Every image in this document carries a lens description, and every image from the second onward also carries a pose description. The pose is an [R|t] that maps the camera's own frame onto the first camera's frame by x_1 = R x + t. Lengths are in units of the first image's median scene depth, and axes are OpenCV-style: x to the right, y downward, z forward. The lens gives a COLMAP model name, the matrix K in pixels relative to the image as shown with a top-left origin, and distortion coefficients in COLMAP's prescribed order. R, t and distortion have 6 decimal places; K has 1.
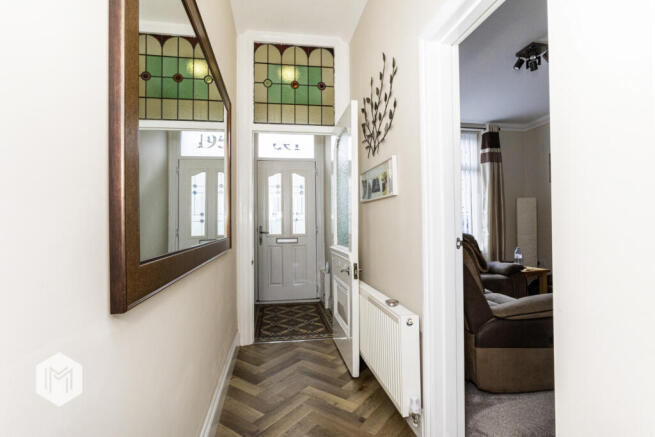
lens RADIAL K [[311.2, 0, 328.0], [0, 311.2, 217.5], [0, 0, 1]] dist [-0.002695, -0.000186]
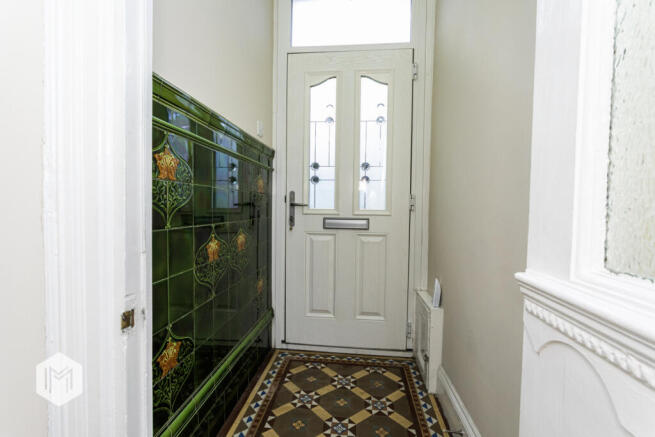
lens RADIAL K [[311.2, 0, 321.9], [0, 311.2, 219.2], [0, 0, 1]] dist [-0.002695, -0.000186]
pose [[0.956665, 0.035801, -0.288981, -0.029529], [-0.020156, 0.998174, 0.056934, 0.041322], [0.290491, -0.048642, 0.955640, 0.537949]]
